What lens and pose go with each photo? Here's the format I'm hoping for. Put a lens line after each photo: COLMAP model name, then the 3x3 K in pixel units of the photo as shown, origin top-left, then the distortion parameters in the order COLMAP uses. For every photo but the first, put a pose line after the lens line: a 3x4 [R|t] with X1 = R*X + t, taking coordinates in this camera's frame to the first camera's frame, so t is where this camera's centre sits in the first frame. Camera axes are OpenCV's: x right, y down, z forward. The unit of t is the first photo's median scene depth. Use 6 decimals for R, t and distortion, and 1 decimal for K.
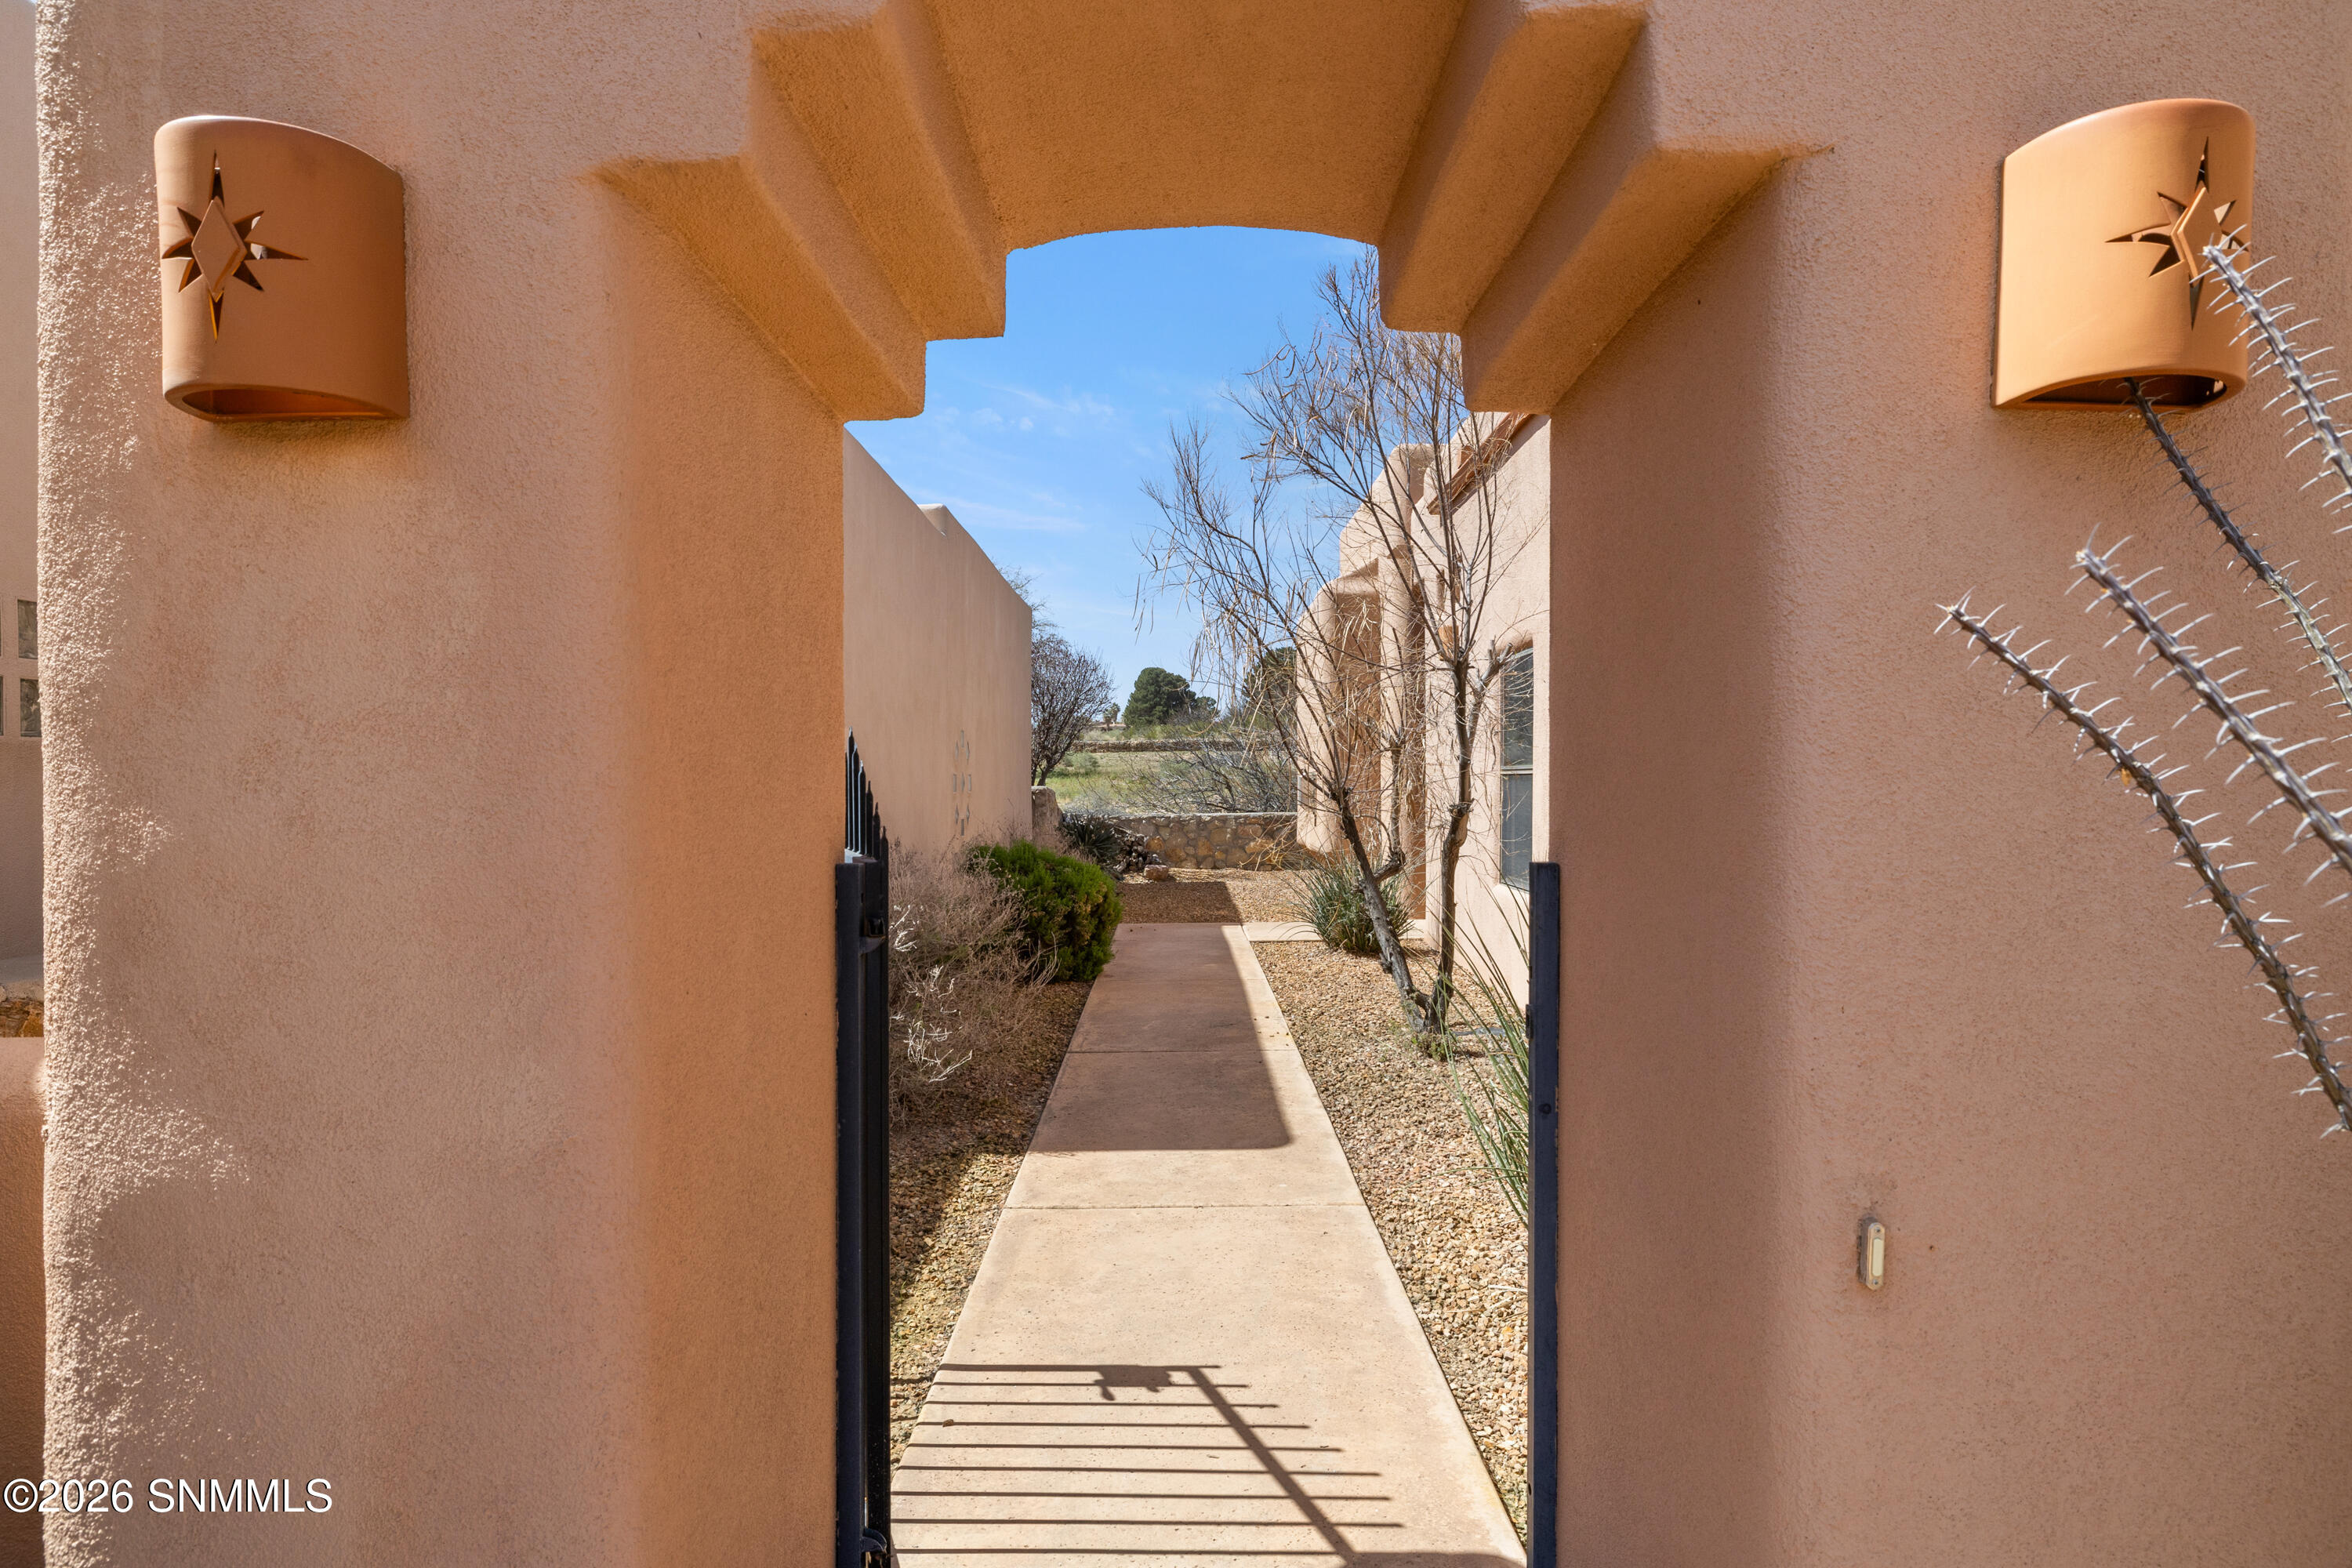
lens RADIAL K [[1338.8, 0, 1175.6], [0, 1338.8, 784.8], [0, 0, 1]] dist [-0.002425, 0.001667]
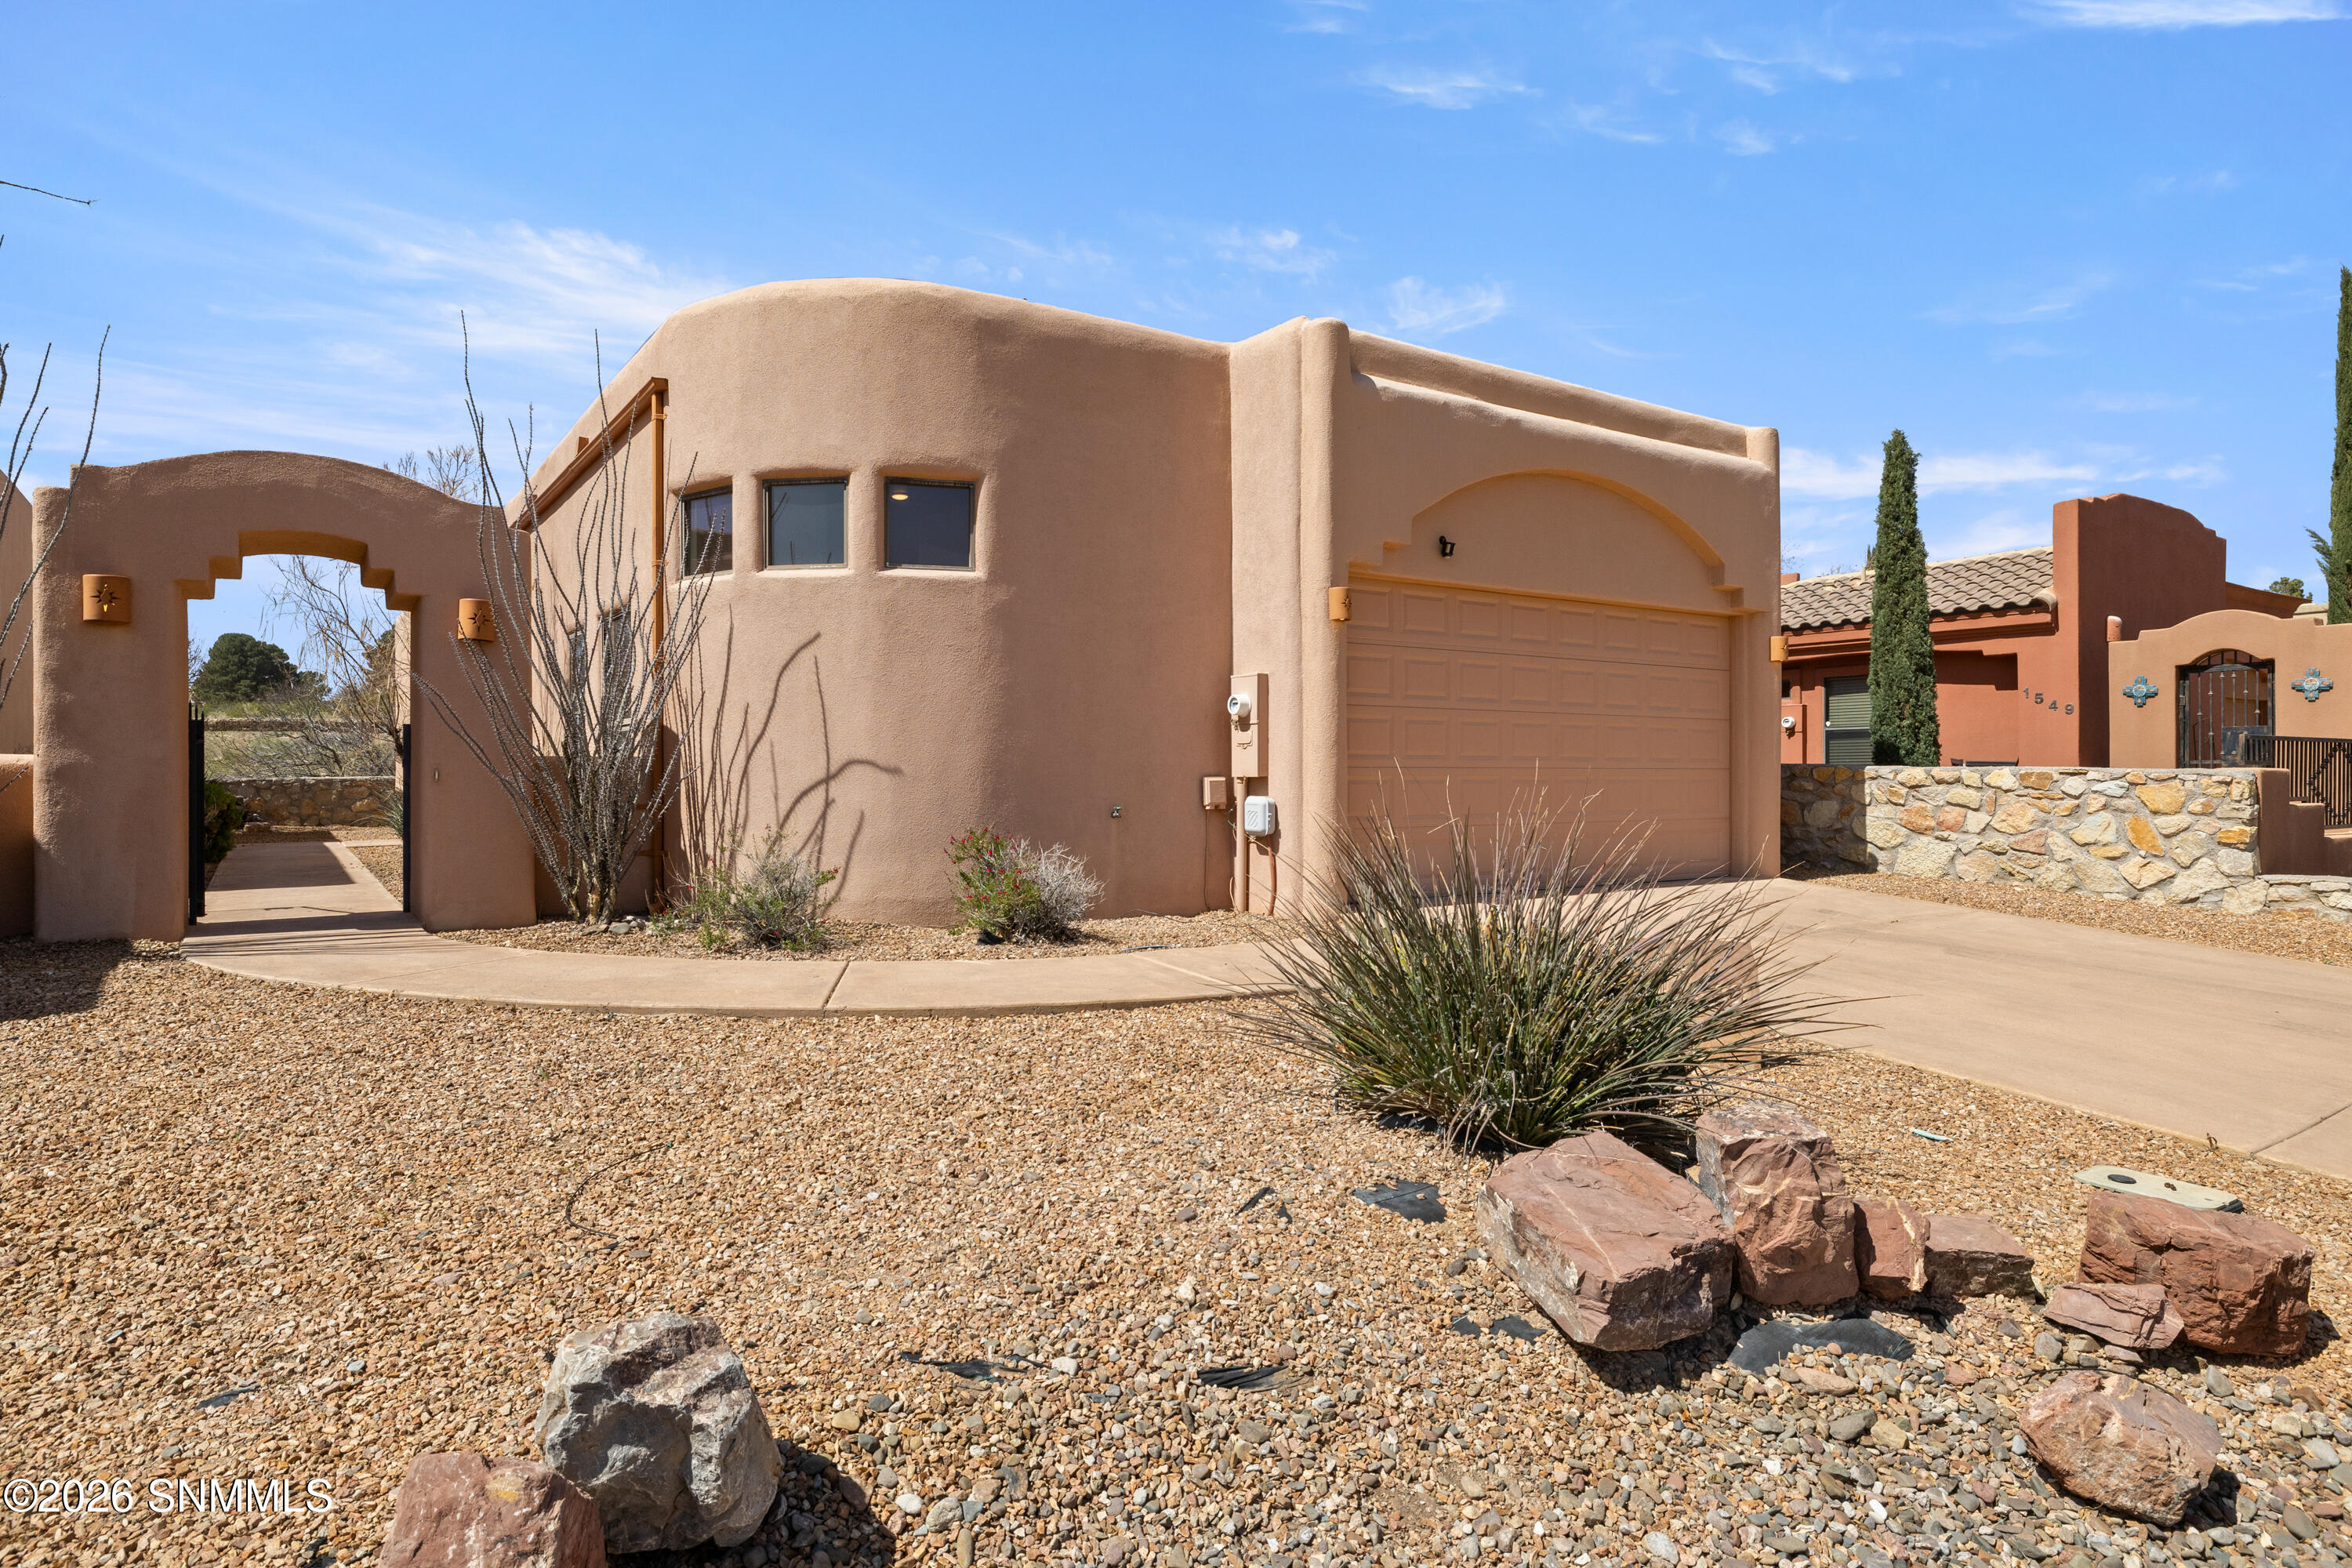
lens RADIAL K [[1338.8, 0, 1186.4], [0, 1338.8, 778.4], [0, 0, 1]] dist [-0.002425, 0.001667]
pose [[0.824390, -0.003565, 0.566011, -0.012436], [0.002113, 0.999993, 0.003222, 0.038338], [-0.566018, -0.001460, 0.824391, -0.641063]]
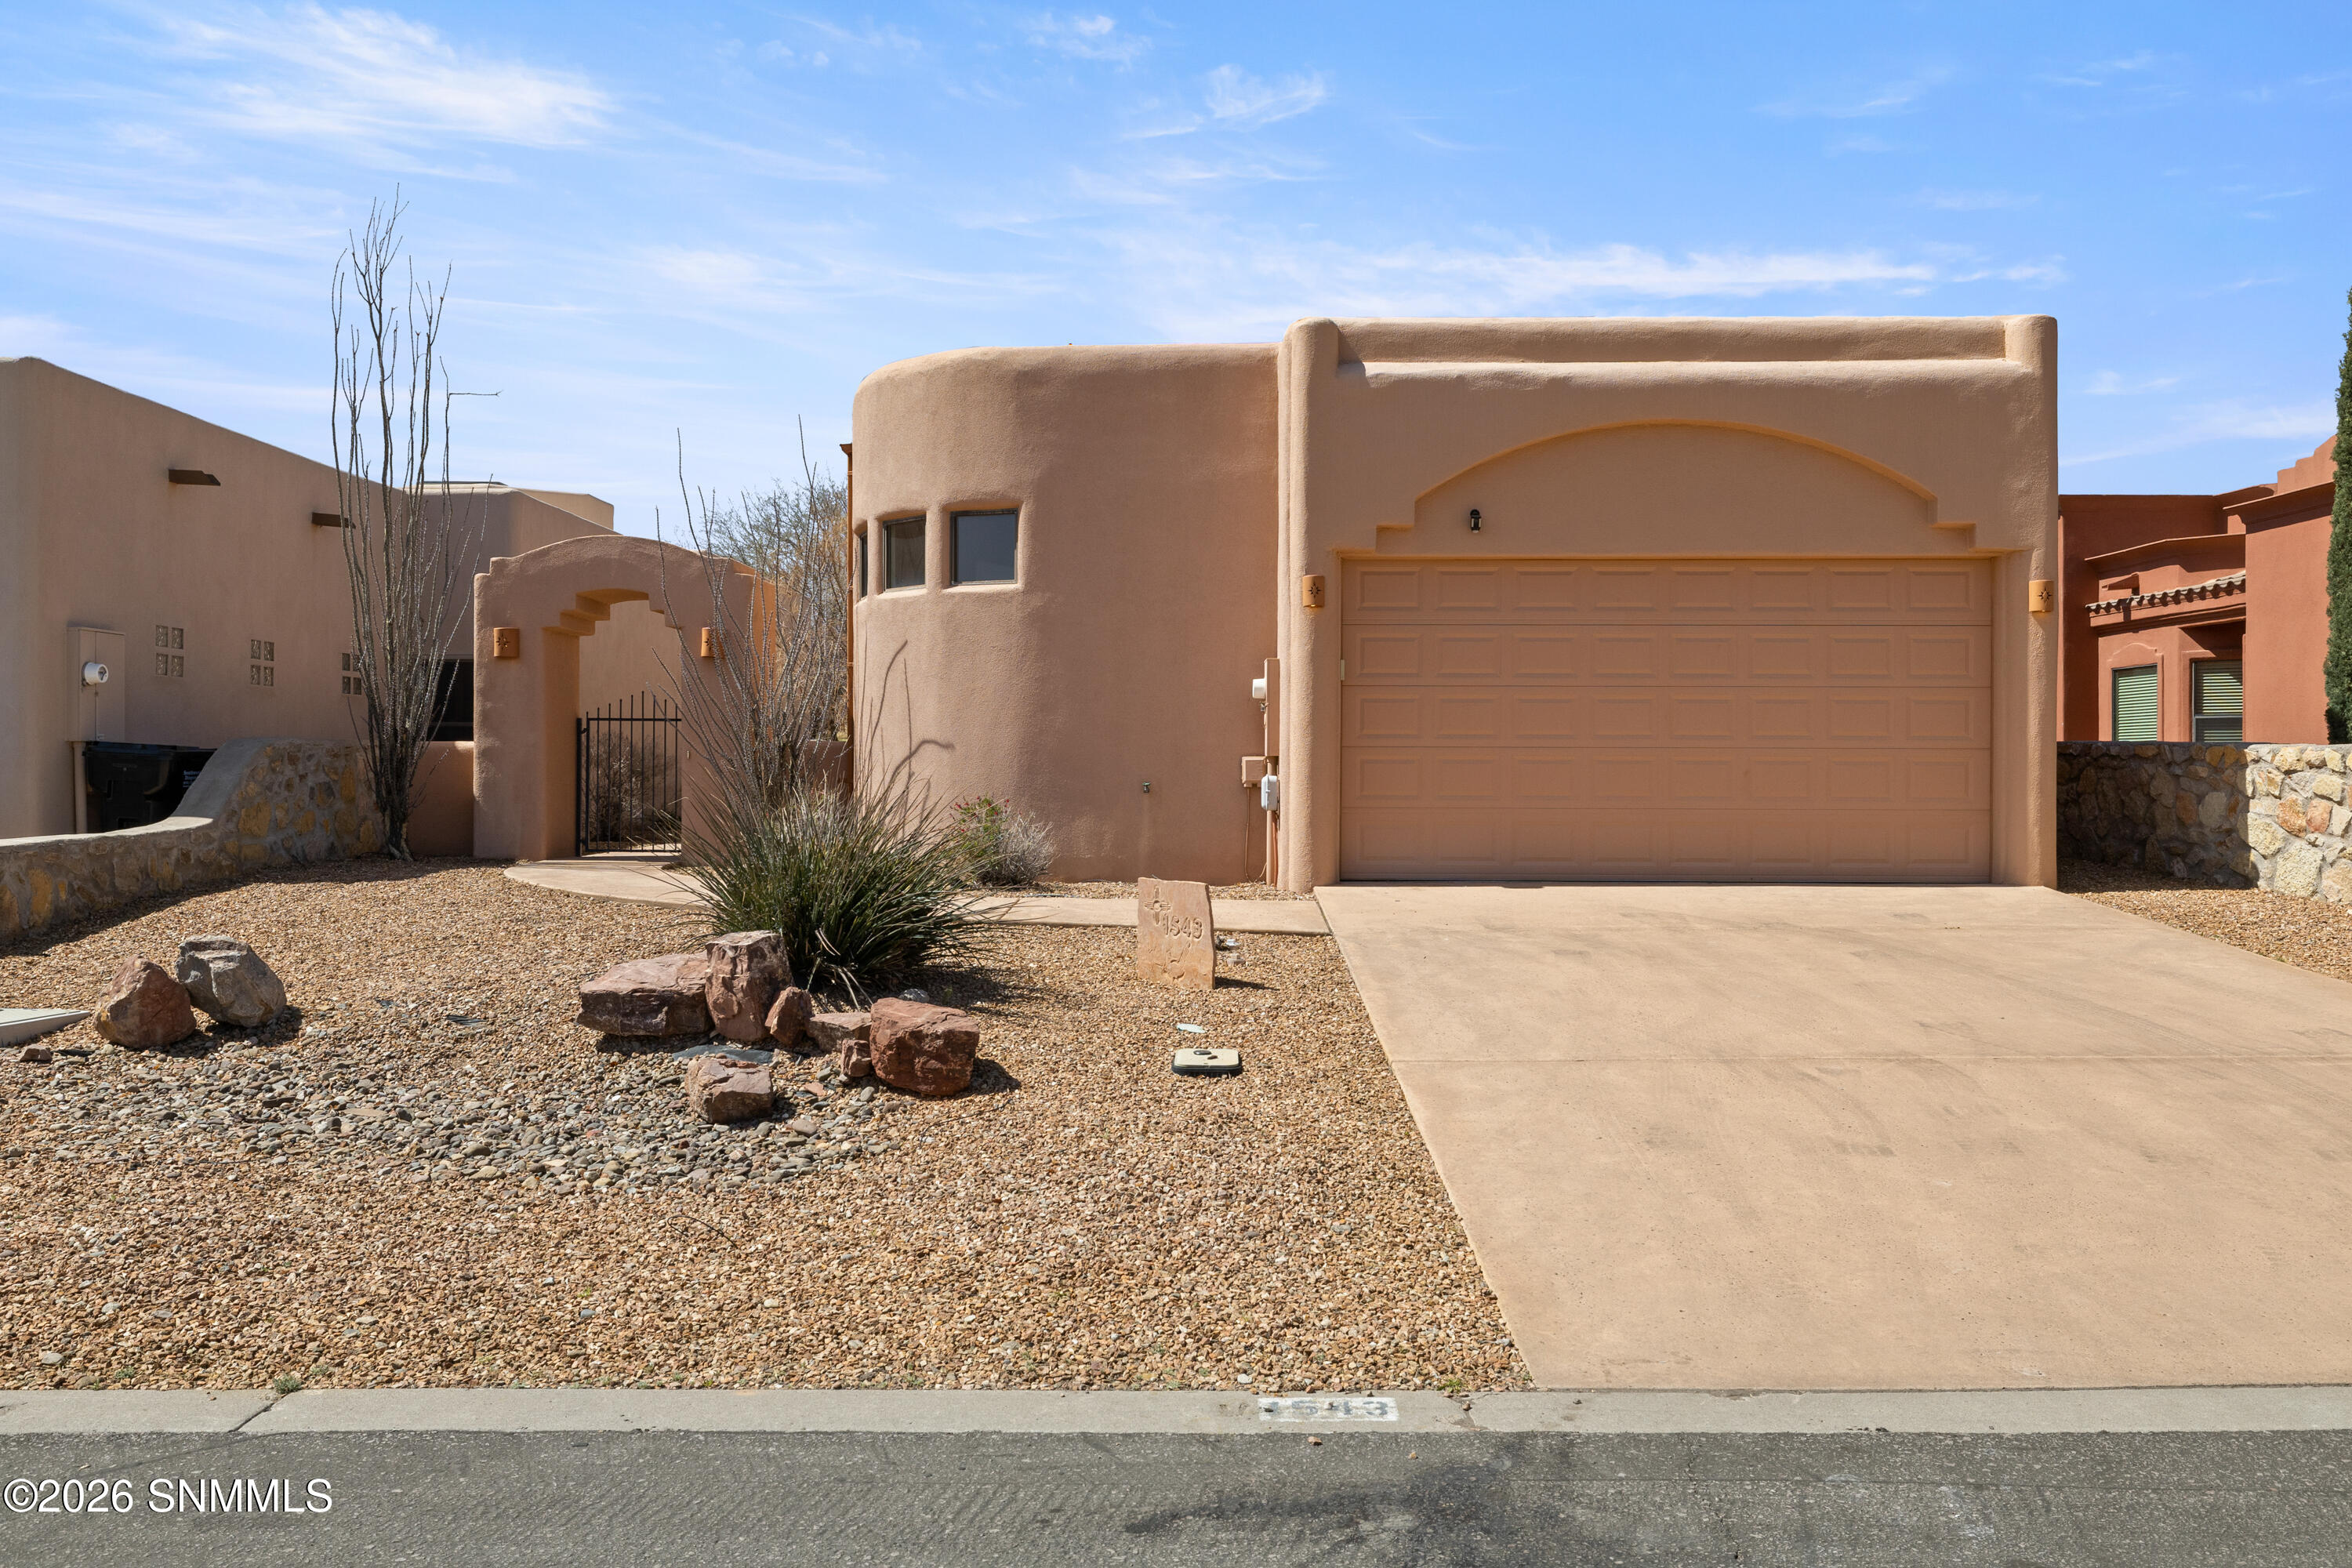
lens RADIAL K [[1853.7, 0, 1168.0], [0, 1853.7, 777.9], [0, 0, 1]] dist [-0.008786, -0.001651]
pose [[0.999660, 0.001045, -0.026064, 0.416158], [-0.000992, 0.999997, 0.002035, 0.050706], [0.026066, -0.002008, 0.999658, -1.151370]]
